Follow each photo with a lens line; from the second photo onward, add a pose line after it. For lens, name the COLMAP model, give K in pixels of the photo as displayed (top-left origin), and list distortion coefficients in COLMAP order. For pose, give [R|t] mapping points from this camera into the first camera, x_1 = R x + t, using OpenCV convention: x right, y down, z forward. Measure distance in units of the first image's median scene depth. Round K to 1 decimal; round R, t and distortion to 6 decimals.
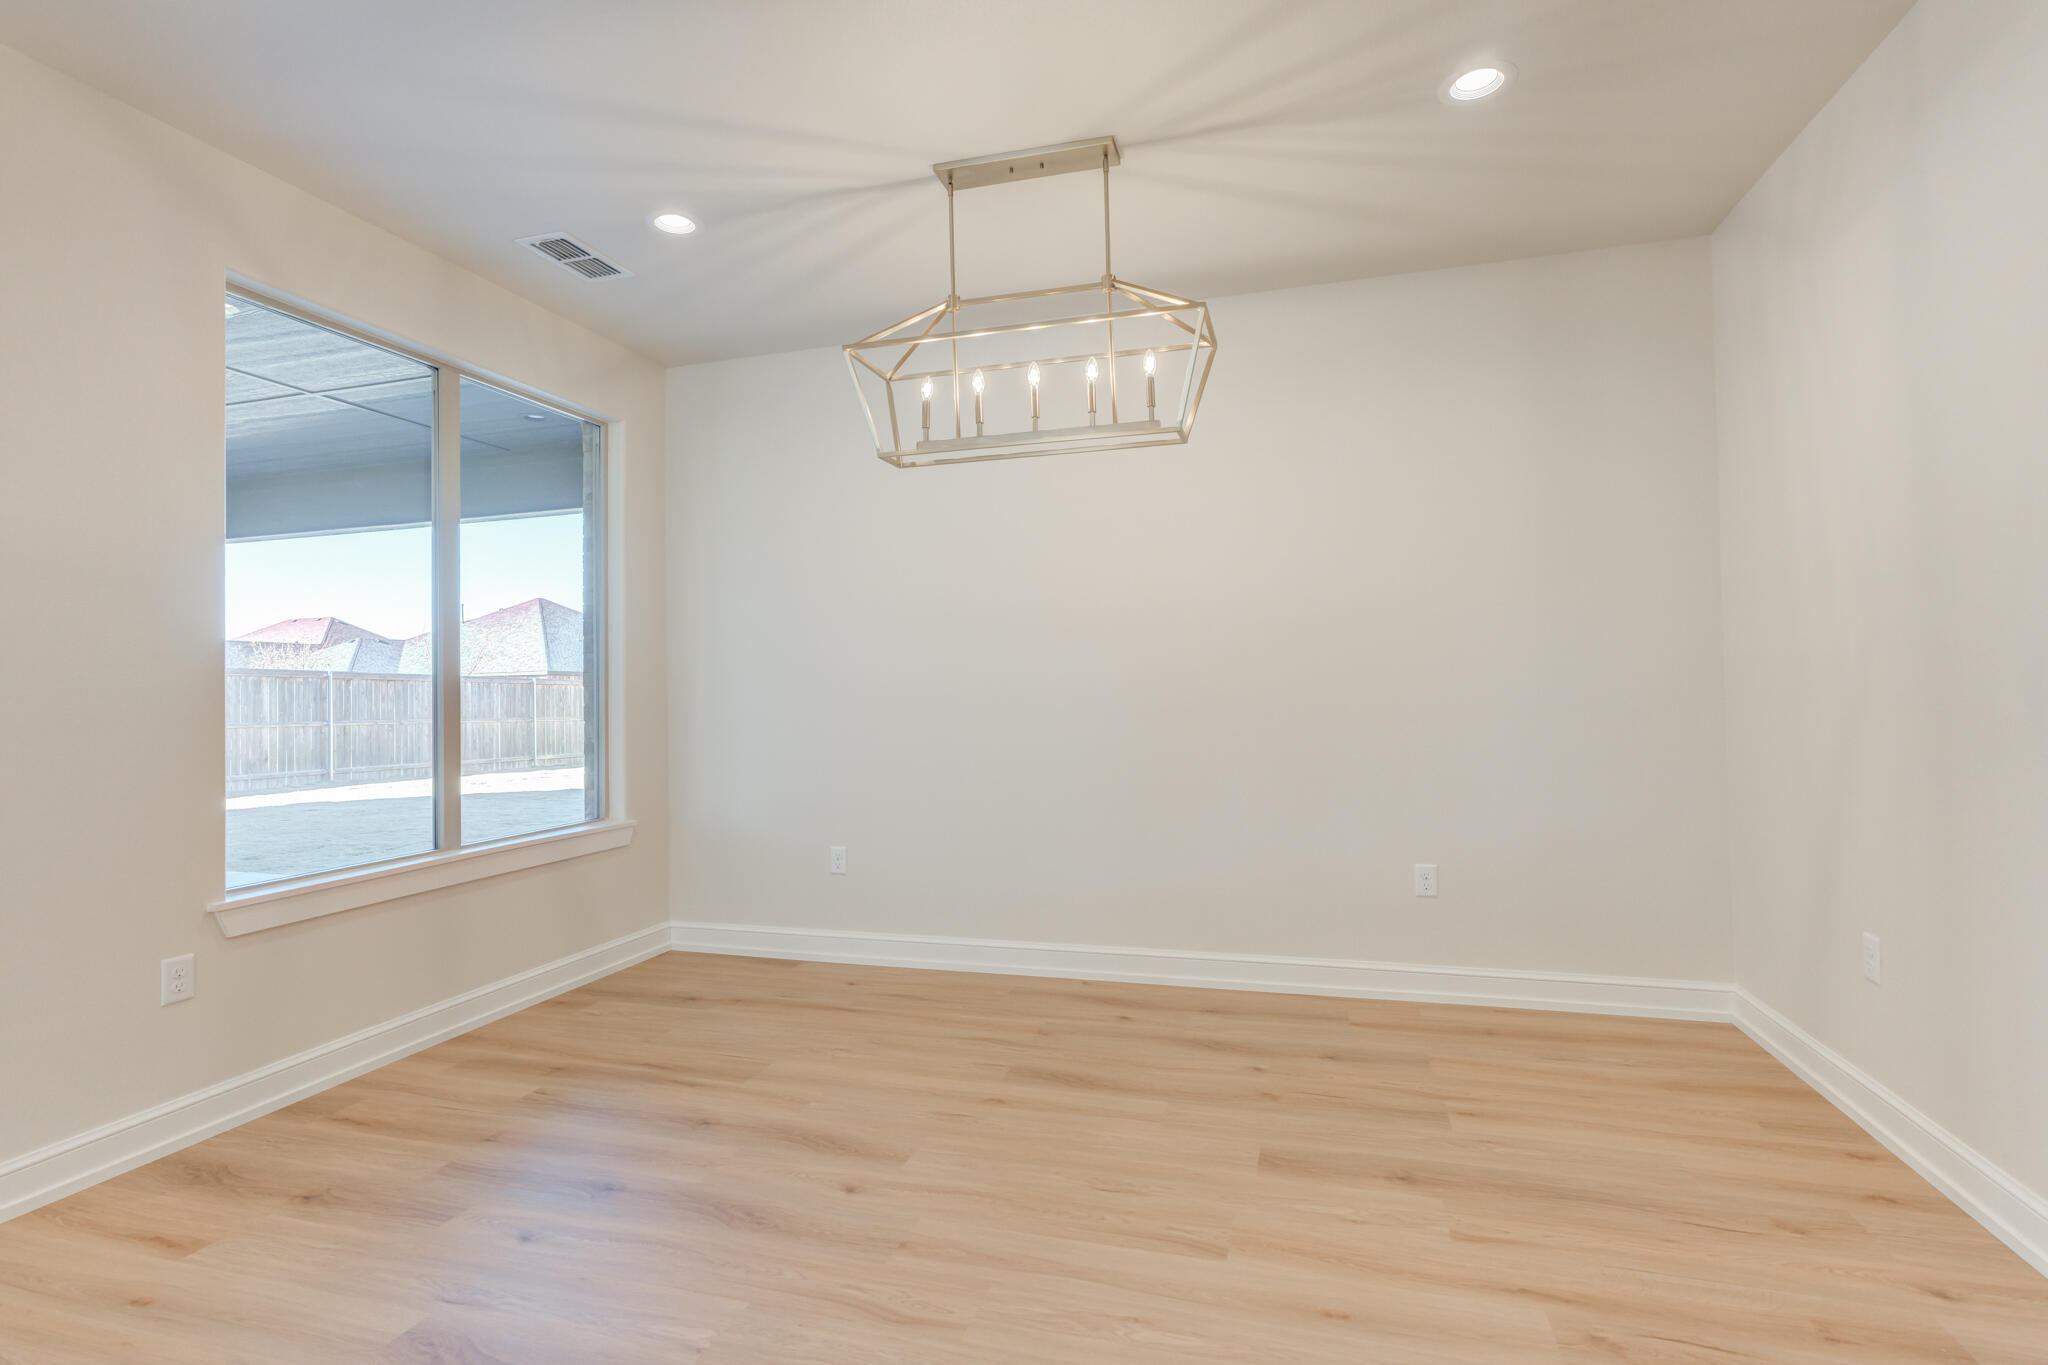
lens RADIAL K [[959.6, 0, 1040.1], [0, 959.6, 687.3], [0, 0, 1]] dist [-0.011053, 0.013731]
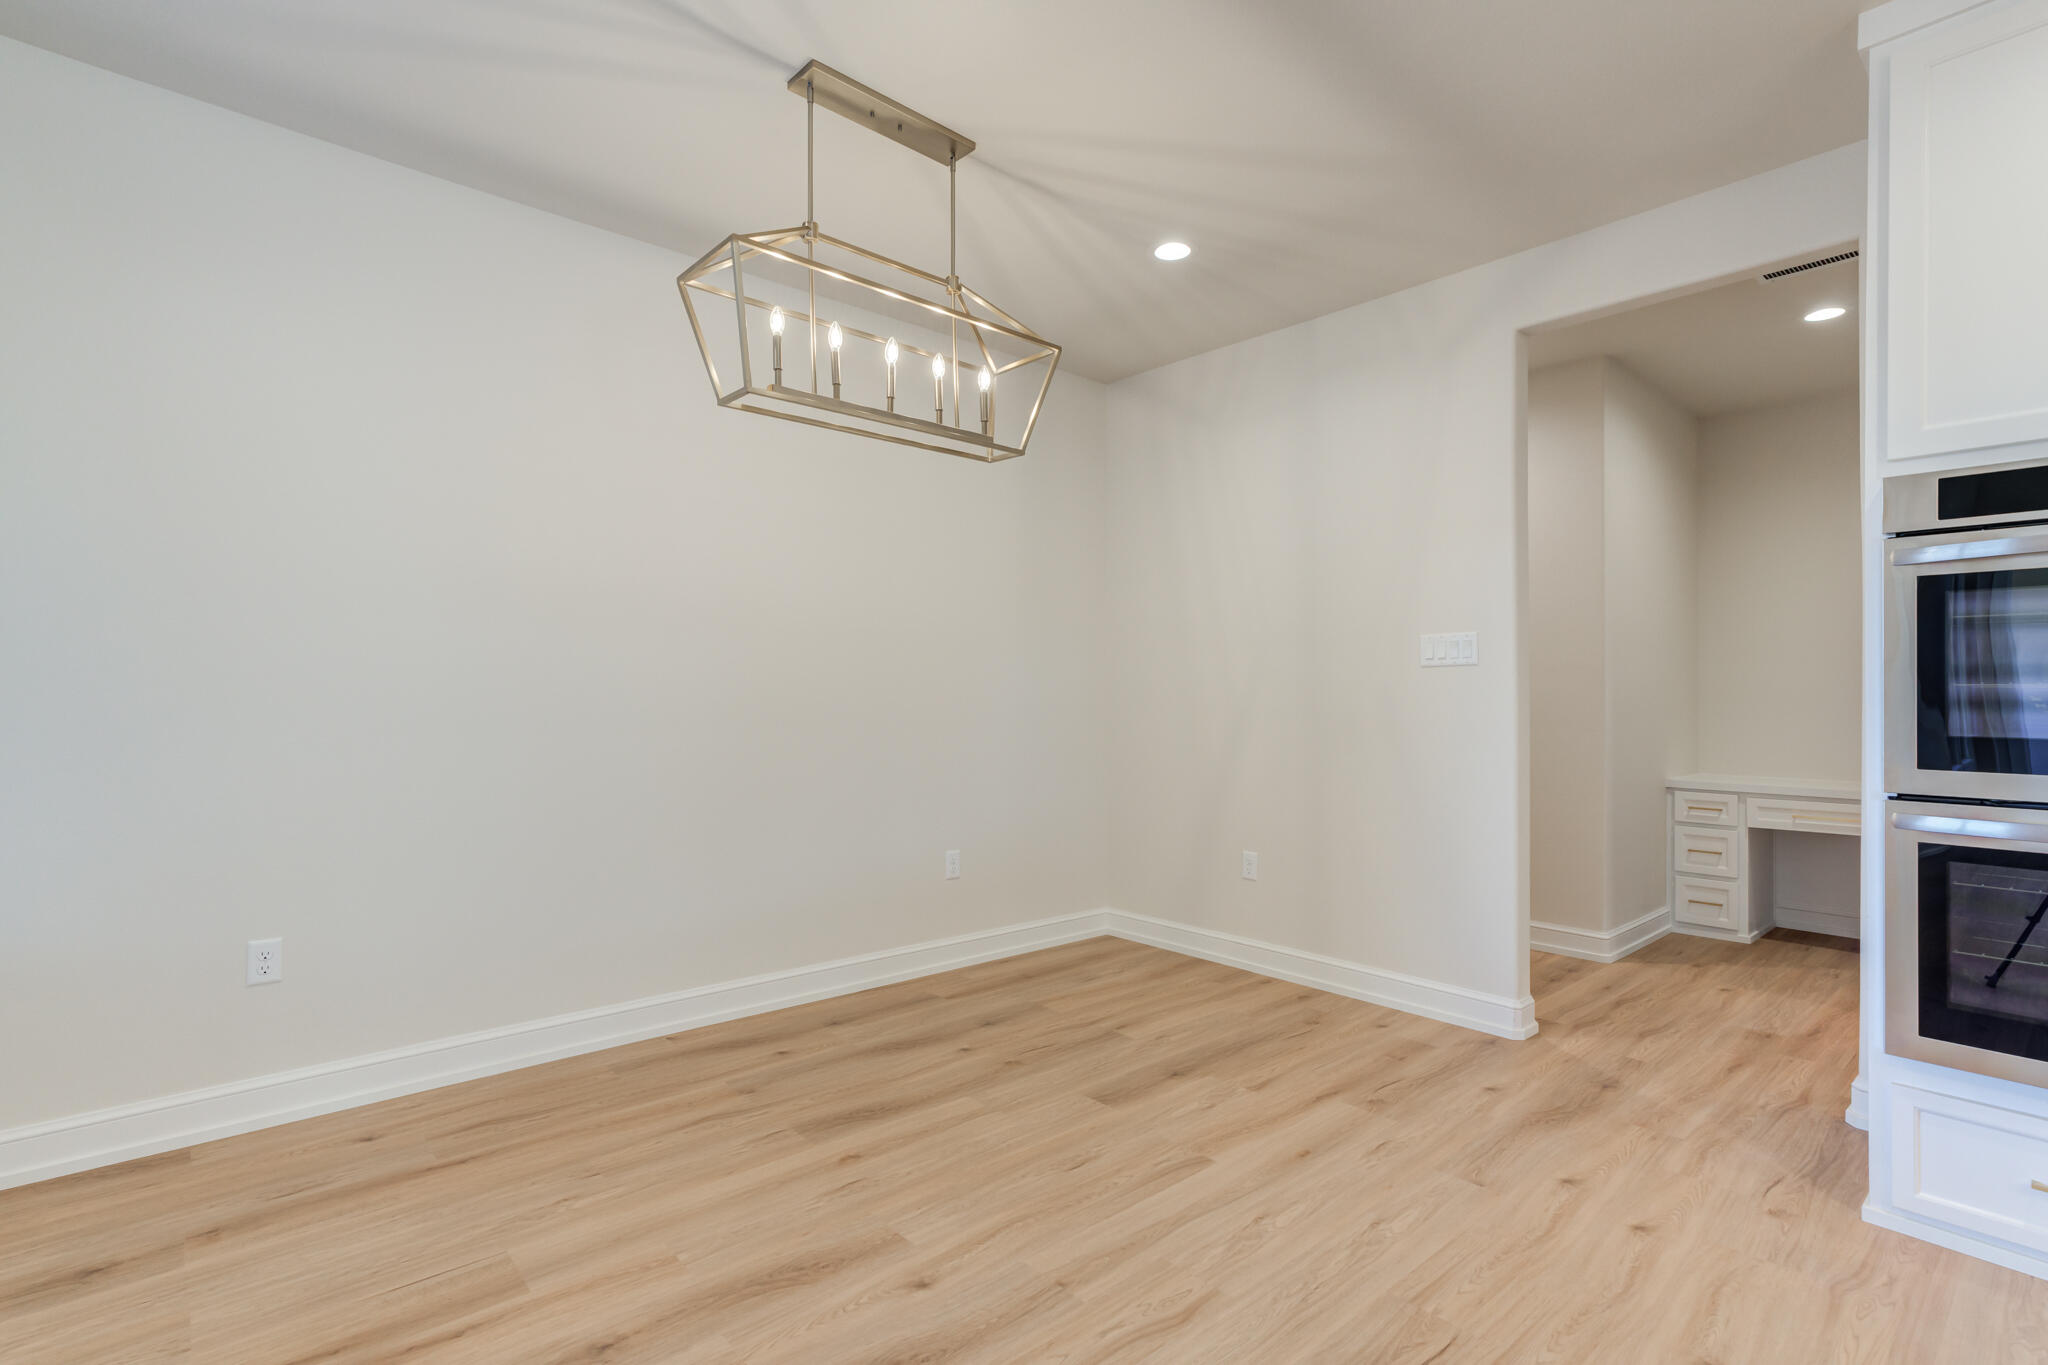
lens RADIAL K [[918.0, 0, 1123.5], [0, 918.0, 702.8], [0, 0, 1]] dist [-0.009866, 0.010710]
pose [[0.543556, 0.014322, 0.839250, -0.525618], [-0.017950, 0.999824, -0.005437, 0.010179], [-0.839181, -0.012109, 0.543718, 0.282259]]
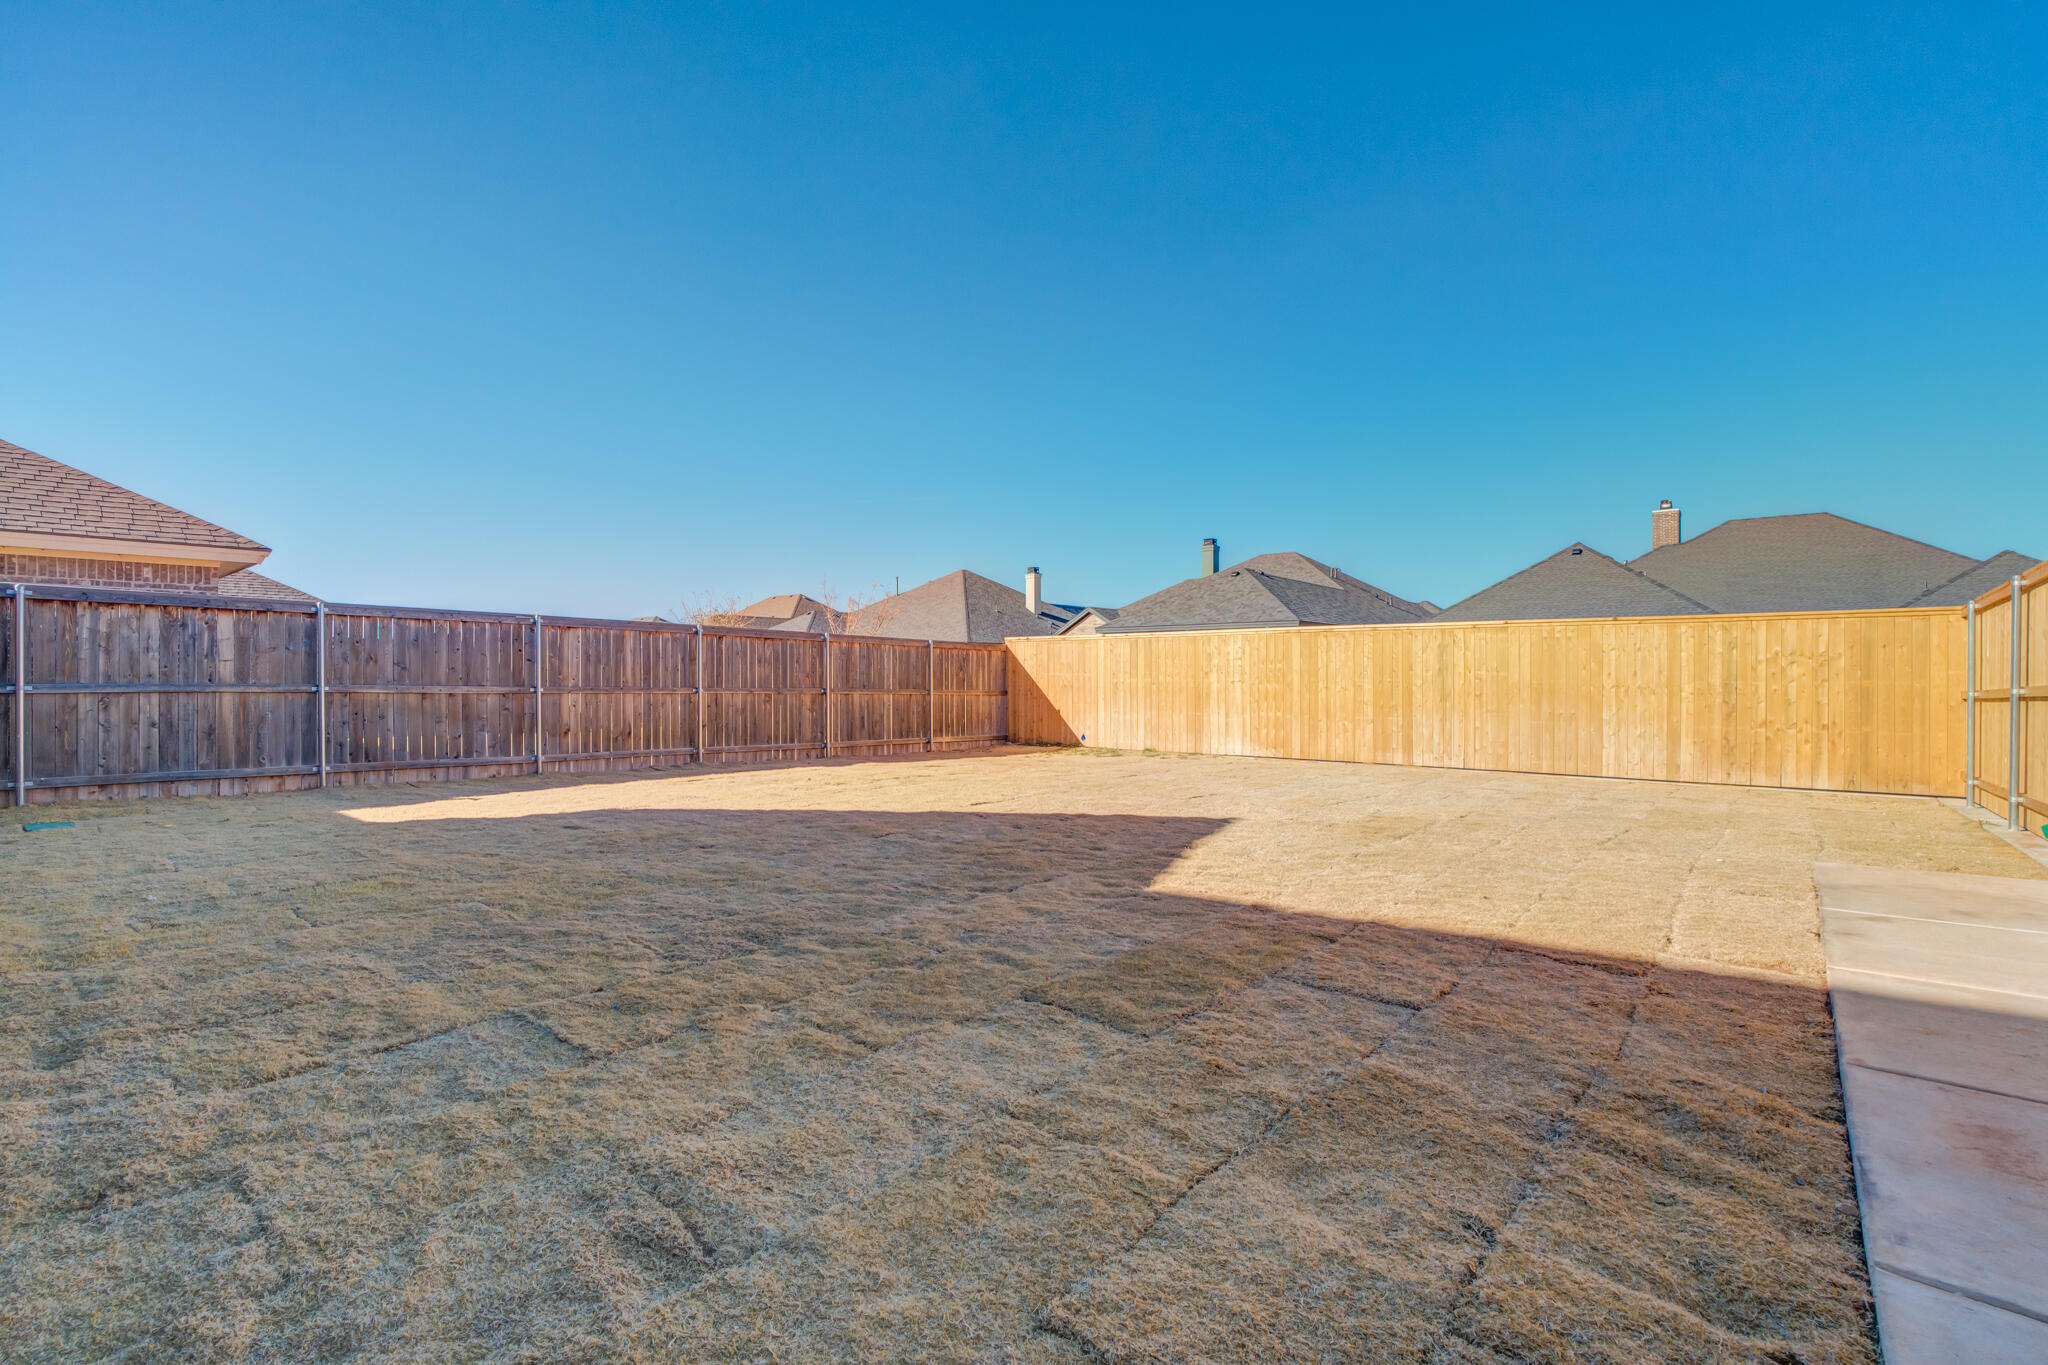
lens RADIAL K [[962.6, 0, 1030.8], [0, 962.6, 681.5], [0, 0, 1]] dist [-0.073535, 0.031844]
pose [[0.912749, 0.019258, -0.408066, -0.719543], [-0.012594, 0.999740, 0.019011, 0.049185], [0.408326, -0.012213, 0.912755, 1.697679]]
